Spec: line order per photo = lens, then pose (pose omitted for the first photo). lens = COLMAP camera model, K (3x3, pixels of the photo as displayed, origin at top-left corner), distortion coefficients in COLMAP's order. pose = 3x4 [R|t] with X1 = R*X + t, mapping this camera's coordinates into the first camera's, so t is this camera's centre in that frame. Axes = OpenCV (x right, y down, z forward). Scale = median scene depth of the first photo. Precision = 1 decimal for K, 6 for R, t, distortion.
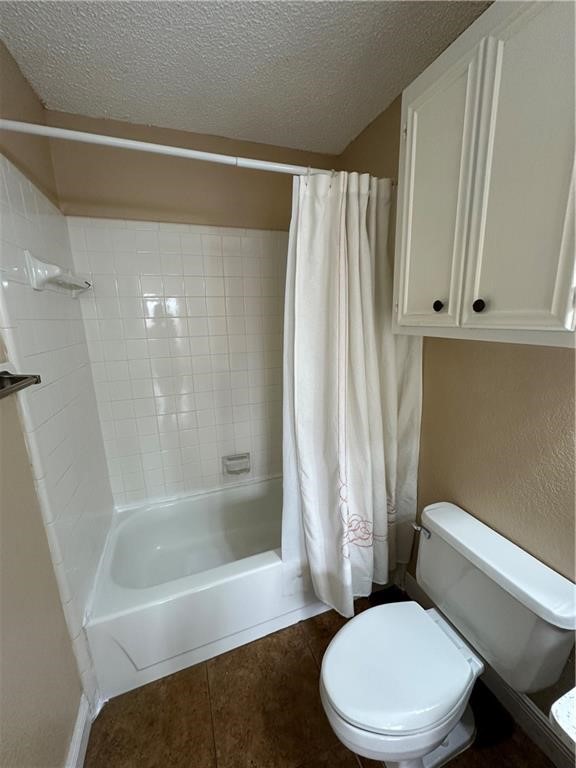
lens RADIAL K [[304.6, 0, 288.0], [0, 304.6, 384.0], [0, 0, 1]] dist [0.000703, 0.000128]
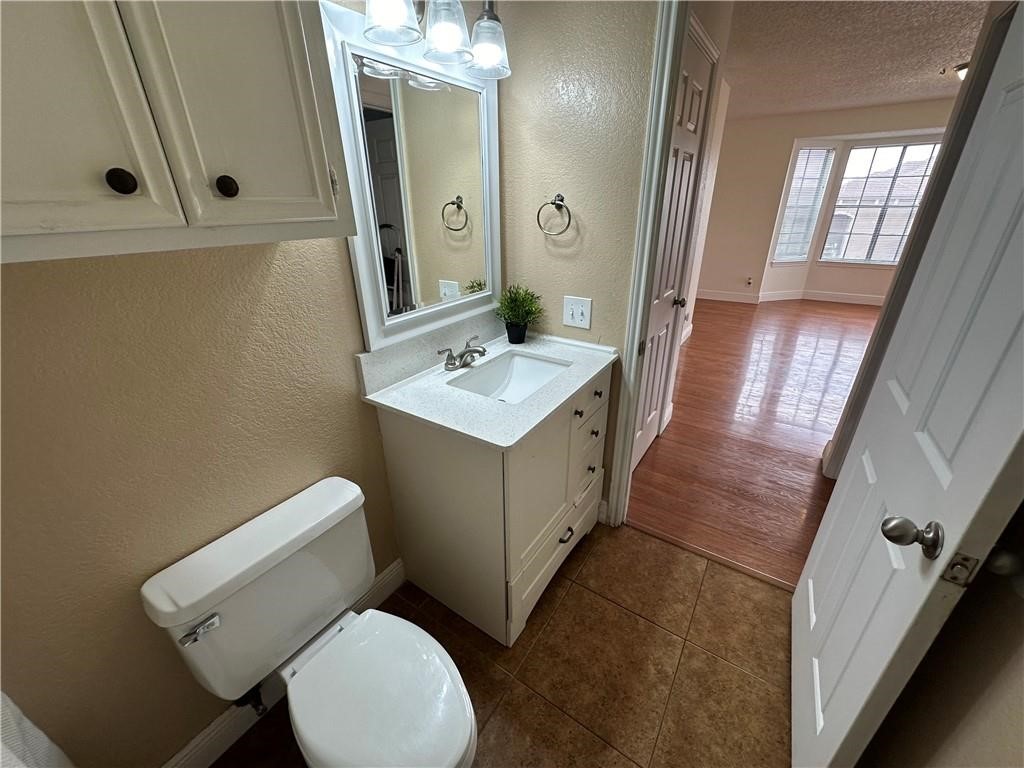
lens RADIAL K [[406.2, 0, 512.0], [0, 406.2, 384.0], [0, 0, 1]] dist [0.000703, 0.000128]
pose [[-0.580007, -0.303779, 0.755850, -0.352054], [0.198536, 0.847173, 0.492830, -0.162292], [-0.790047, 0.435909, -0.431055, 0.836641]]
